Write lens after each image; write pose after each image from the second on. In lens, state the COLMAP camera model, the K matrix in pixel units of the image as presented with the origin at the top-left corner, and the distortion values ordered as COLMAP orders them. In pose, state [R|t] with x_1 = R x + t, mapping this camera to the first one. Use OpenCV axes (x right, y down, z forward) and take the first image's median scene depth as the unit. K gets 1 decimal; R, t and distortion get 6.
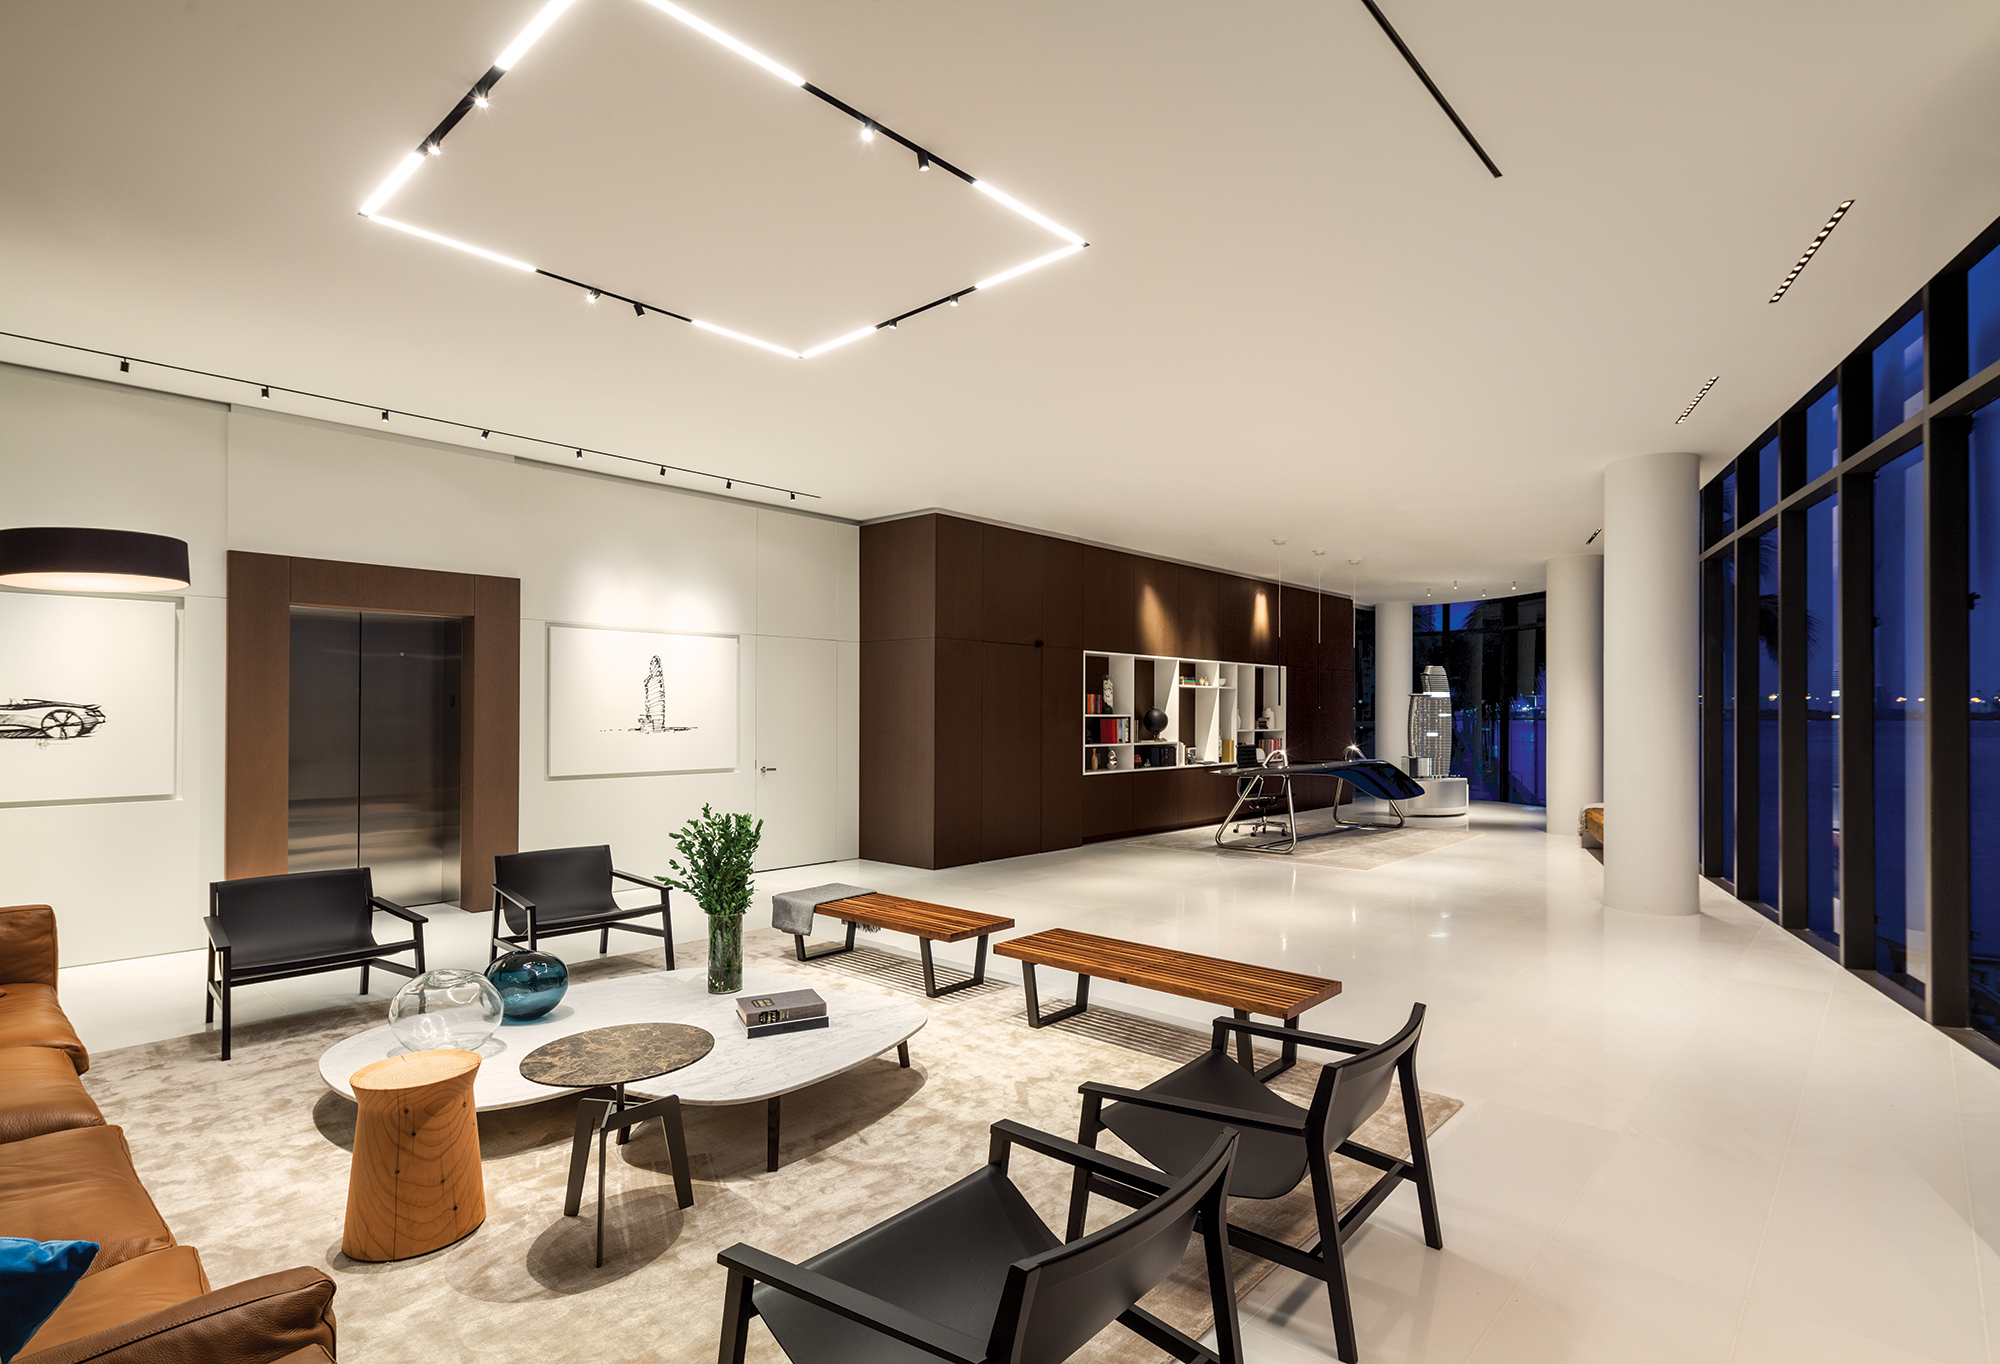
lens RADIAL K [[1007.1, 0, 1010.5], [0, 1007.1, 715.3], [0, 0, 1]] dist [0.001095, 0.000936]
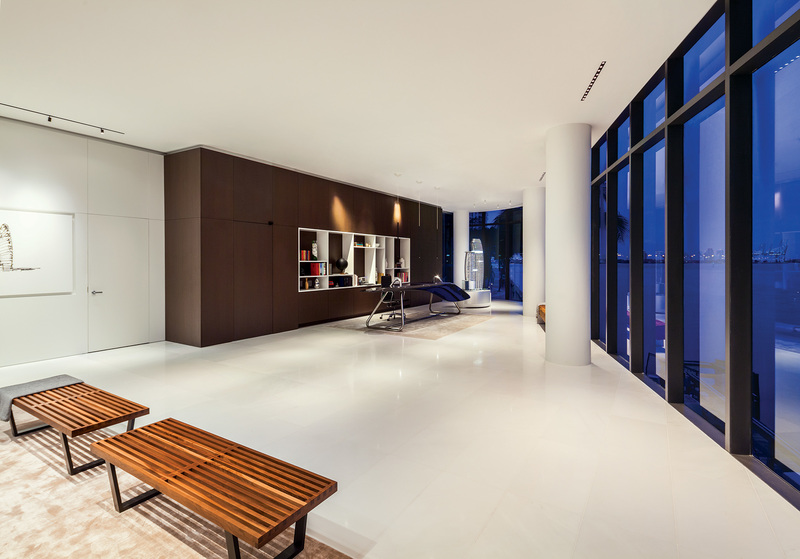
lens RADIAL K [[402.8, 0, 396.6], [0, 402.8, 261.2], [0, 0, 1]] dist [0.001095, 0.000936]
pose [[0.985407, 0.000482, 0.170213, 0.129884], [-0.000196, 0.999999, -0.001696, 0.001298], [-0.170214, 0.001638, 0.985406, 0.212139]]
